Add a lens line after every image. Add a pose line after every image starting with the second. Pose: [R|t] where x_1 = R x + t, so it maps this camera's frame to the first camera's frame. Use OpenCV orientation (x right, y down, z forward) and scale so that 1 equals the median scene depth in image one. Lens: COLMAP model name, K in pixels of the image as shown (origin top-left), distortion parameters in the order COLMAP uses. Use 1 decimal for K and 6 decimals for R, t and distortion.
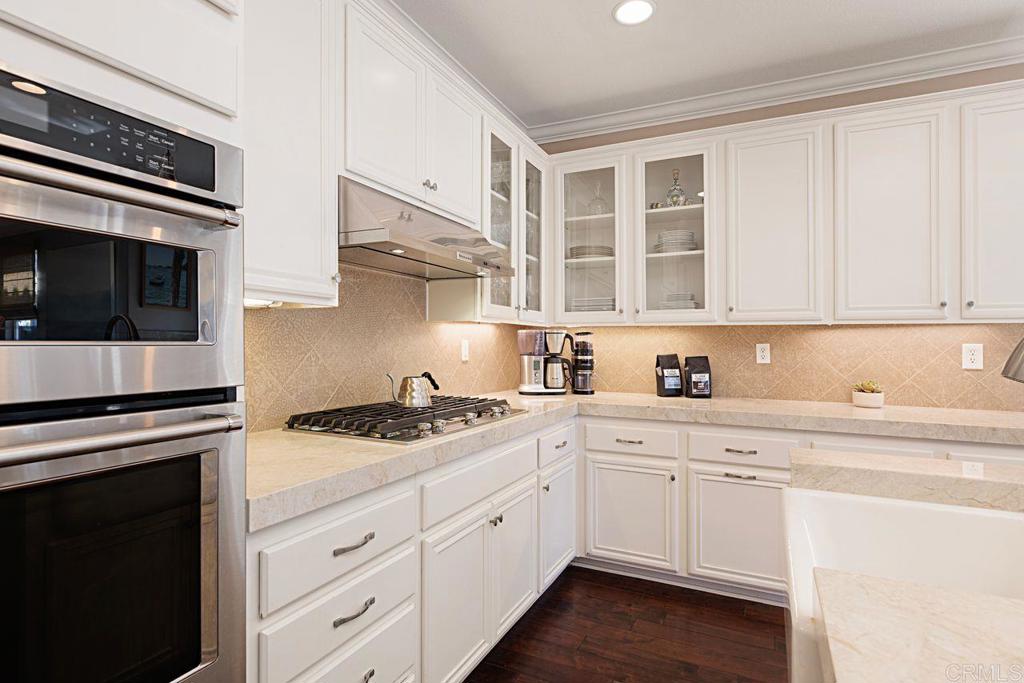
lens RADIAL K [[524.8, 0, 512.0], [0, 524.8, 341.5], [0, 0, 1]] dist [0.000084, -0.000295]
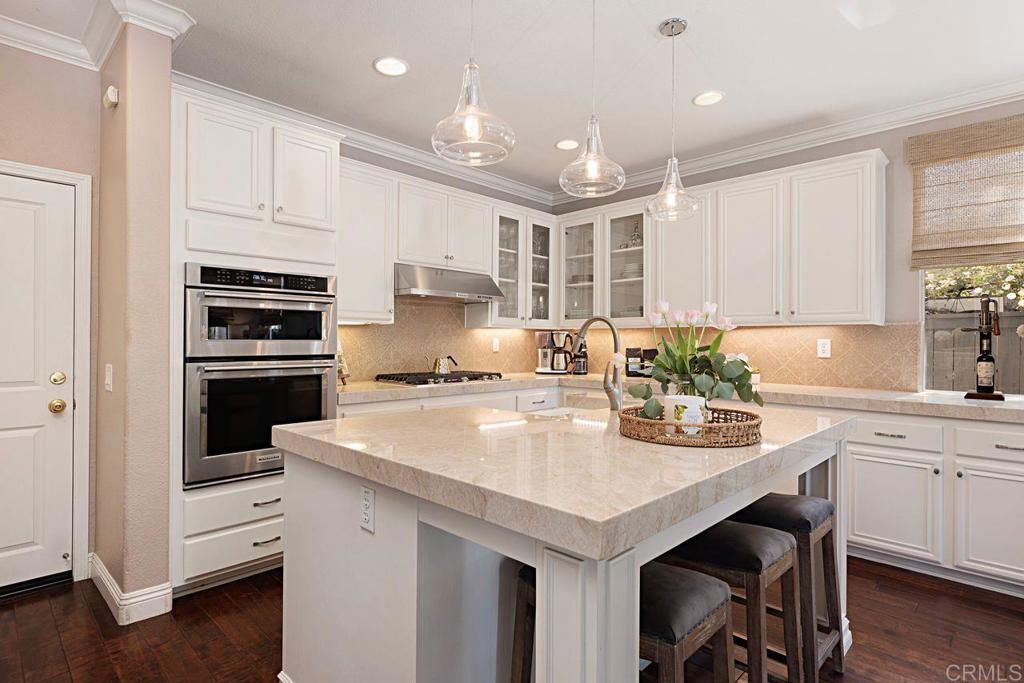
lens RADIAL K [[524.8, 0, 512.0], [0, 524.8, 341.5], [0, 0, 1]] dist [0.000084, -0.000295]
pose [[0.948396, -0.003087, -0.317075, 0.449747], [0.004155, 0.999988, 0.002692, 0.001935], [0.317062, -0.003871, 0.948397, -0.496492]]
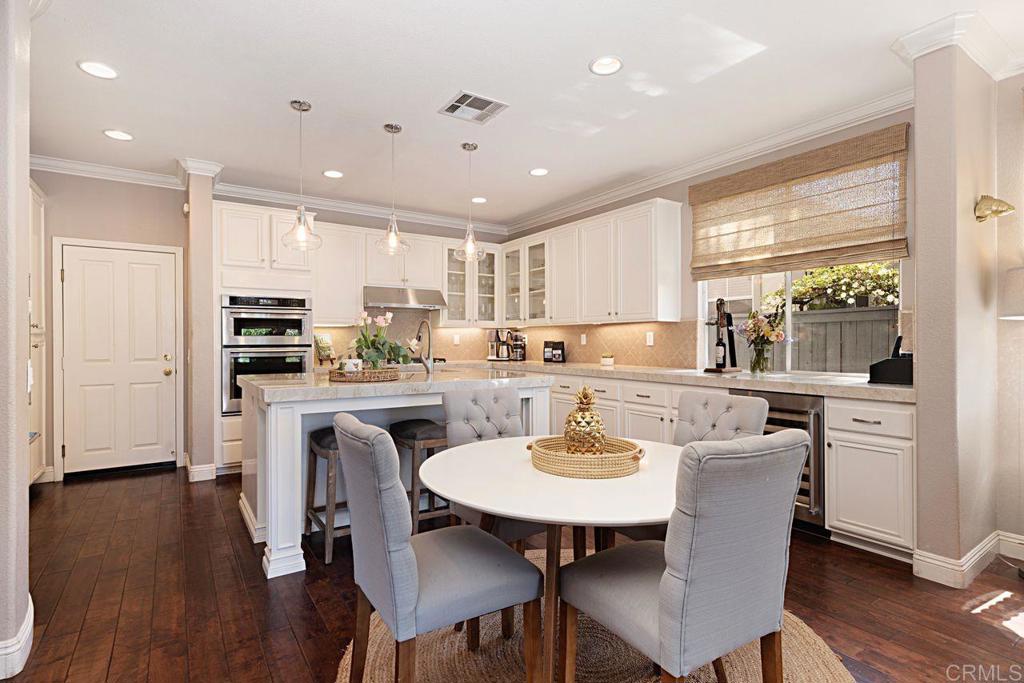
lens RADIAL K [[505.1, 0, 512.0], [0, 505.1, 341.5], [0, 0, 1]] dist [0.000401, -0.000123]
pose [[0.861724, -0.010310, -0.507272, 1.162238], [0.012347, 0.999924, 0.000652, 0.025092], [0.507226, -0.006826, 0.861786, -0.715347]]
